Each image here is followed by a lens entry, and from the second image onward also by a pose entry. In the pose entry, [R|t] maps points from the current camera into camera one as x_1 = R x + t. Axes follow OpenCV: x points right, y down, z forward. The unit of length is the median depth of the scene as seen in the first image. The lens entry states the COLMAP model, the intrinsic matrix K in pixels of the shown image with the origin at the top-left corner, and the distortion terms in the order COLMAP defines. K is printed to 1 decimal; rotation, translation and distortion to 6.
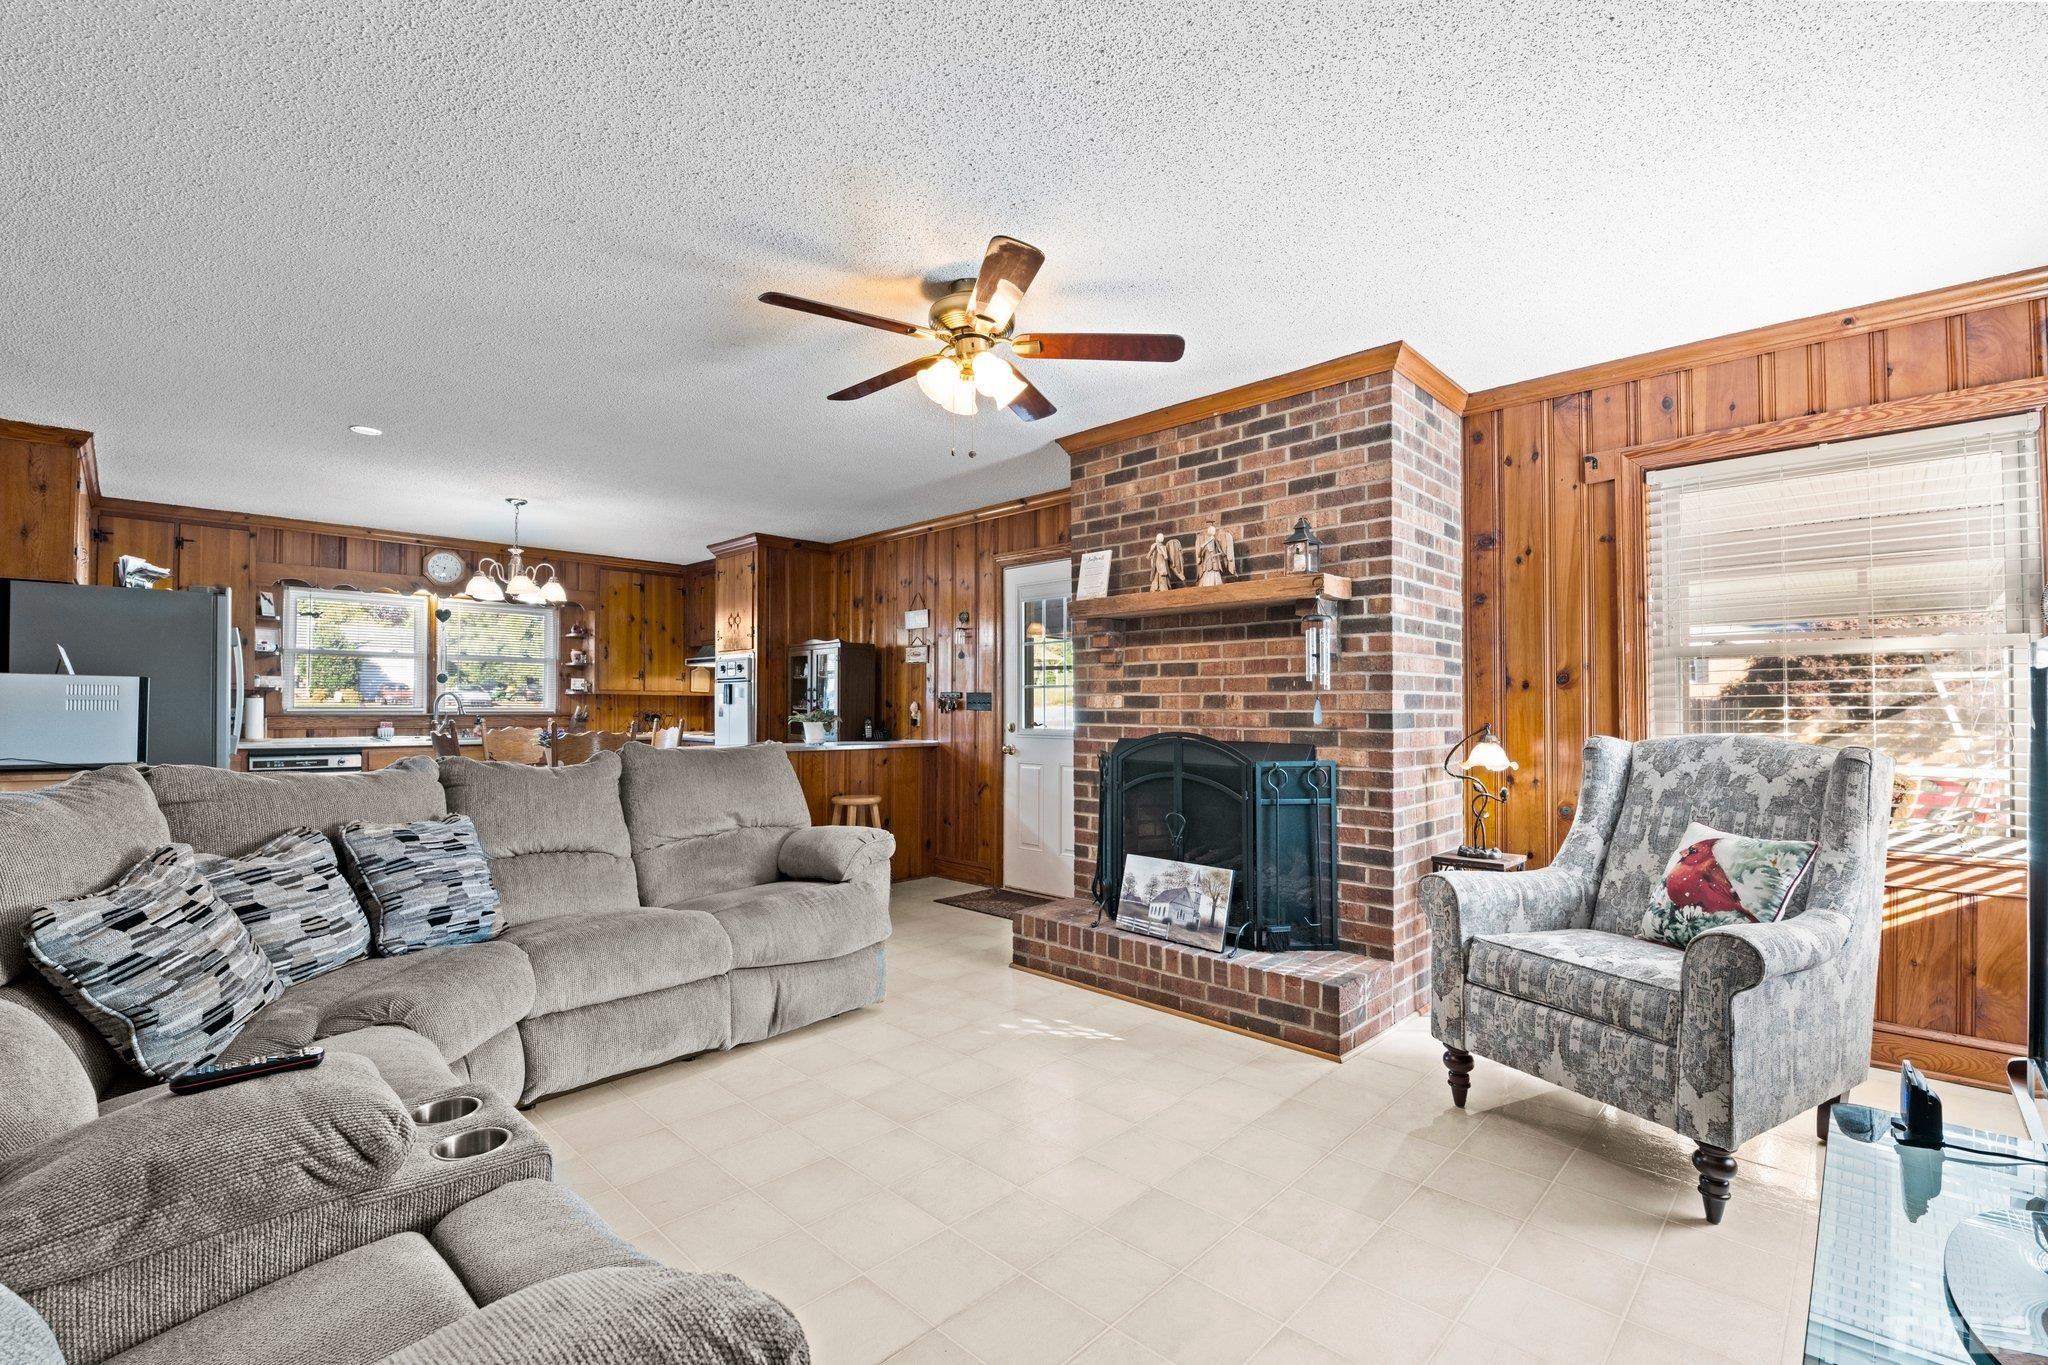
lens RADIAL K [[895.4, 0, 1026.8], [0, 895.4, 693.5], [0, 0, 1]] dist [-0.013298, -0.003158]
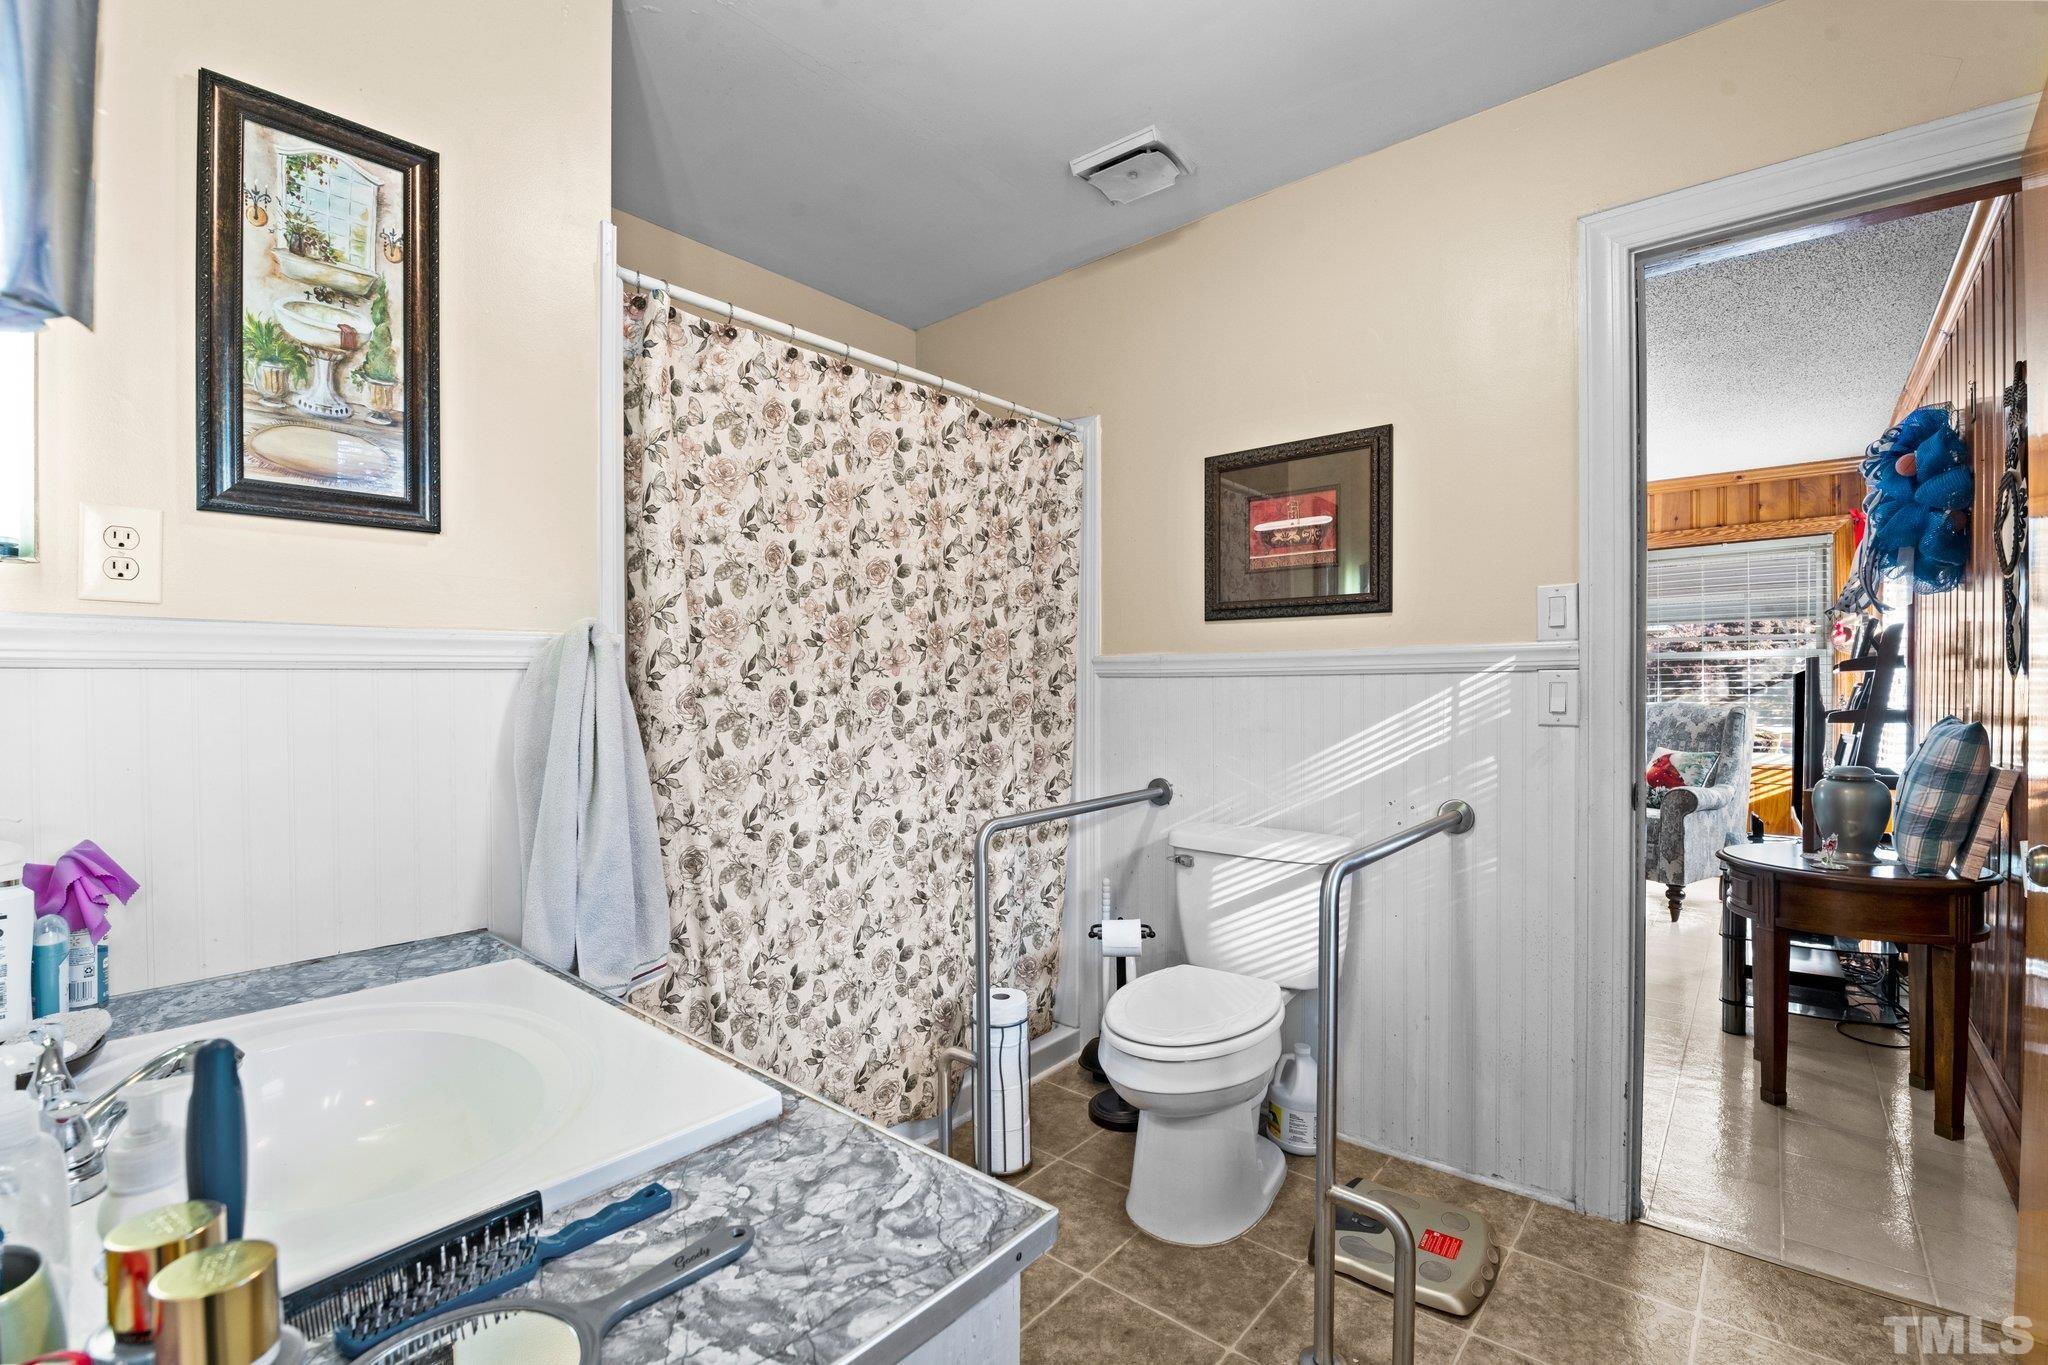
lens RADIAL K [[895.4, 0, 1008.3], [0, 895.4, 681.7], [0, 0, 1]] dist [-0.013298, -0.003158]
pose [[0.998415, -0.000222, 0.056276, -0.388041], [-0.000502, 0.999917, 0.012861, -0.010724], [-0.056275, -0.012869, 0.998332, -0.427674]]
